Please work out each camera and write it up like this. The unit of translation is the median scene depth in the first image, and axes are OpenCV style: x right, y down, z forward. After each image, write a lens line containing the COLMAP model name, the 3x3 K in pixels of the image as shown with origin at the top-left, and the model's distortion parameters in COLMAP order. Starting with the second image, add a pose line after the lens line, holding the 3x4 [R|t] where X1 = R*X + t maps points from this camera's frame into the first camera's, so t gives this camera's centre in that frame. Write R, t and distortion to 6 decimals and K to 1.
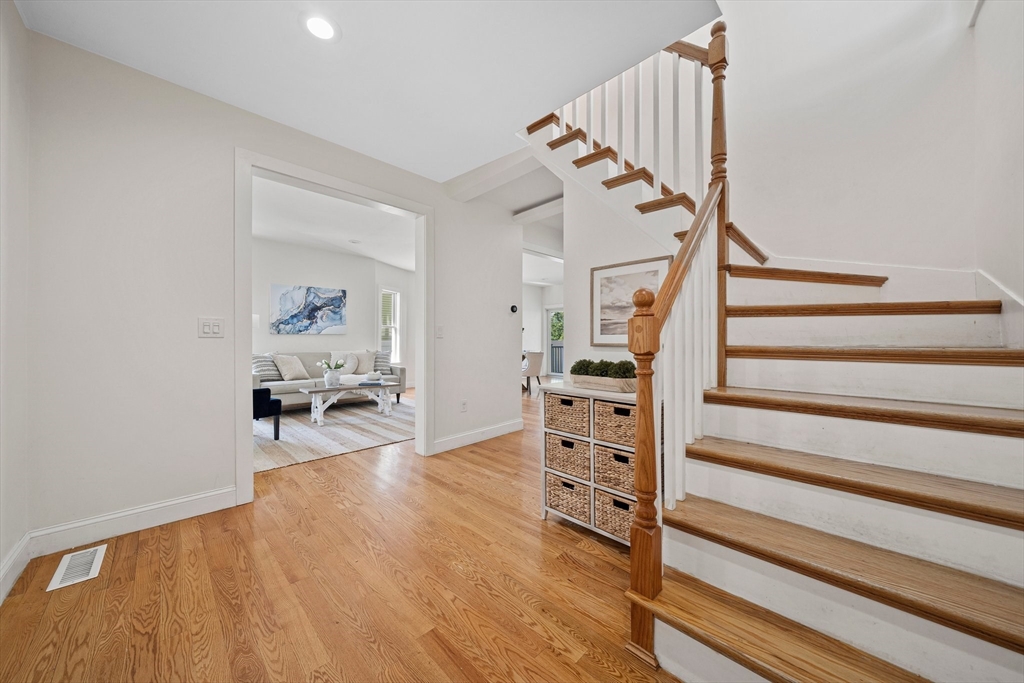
lens RADIAL K [[354.9, 0, 509.2], [0, 354.9, 342.5], [0, 0, 1]] dist [-0.004164, -0.000641]
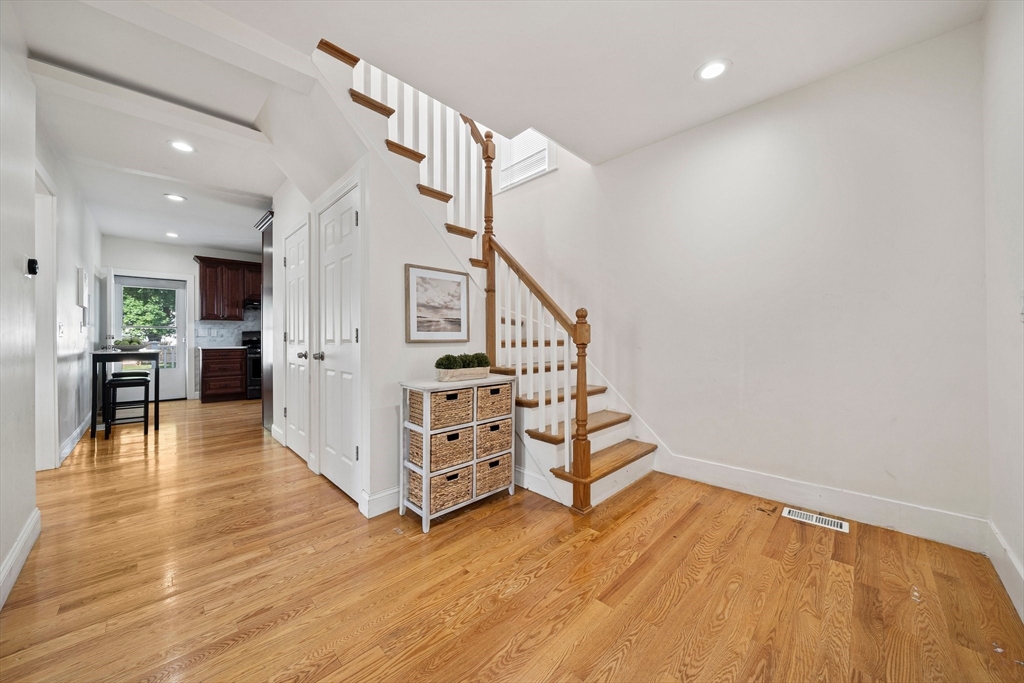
lens RADIAL K [[354.9, 0, 501.3], [0, 354.9, 335.4], [0, 0, 1]] dist [-0.004164, -0.000641]
pose [[0.018727, 0.006494, 0.999804, -0.909276], [0.006200, 0.999959, -0.006612, -0.002238], [-0.999805, 0.006322, 0.018686, 0.877006]]
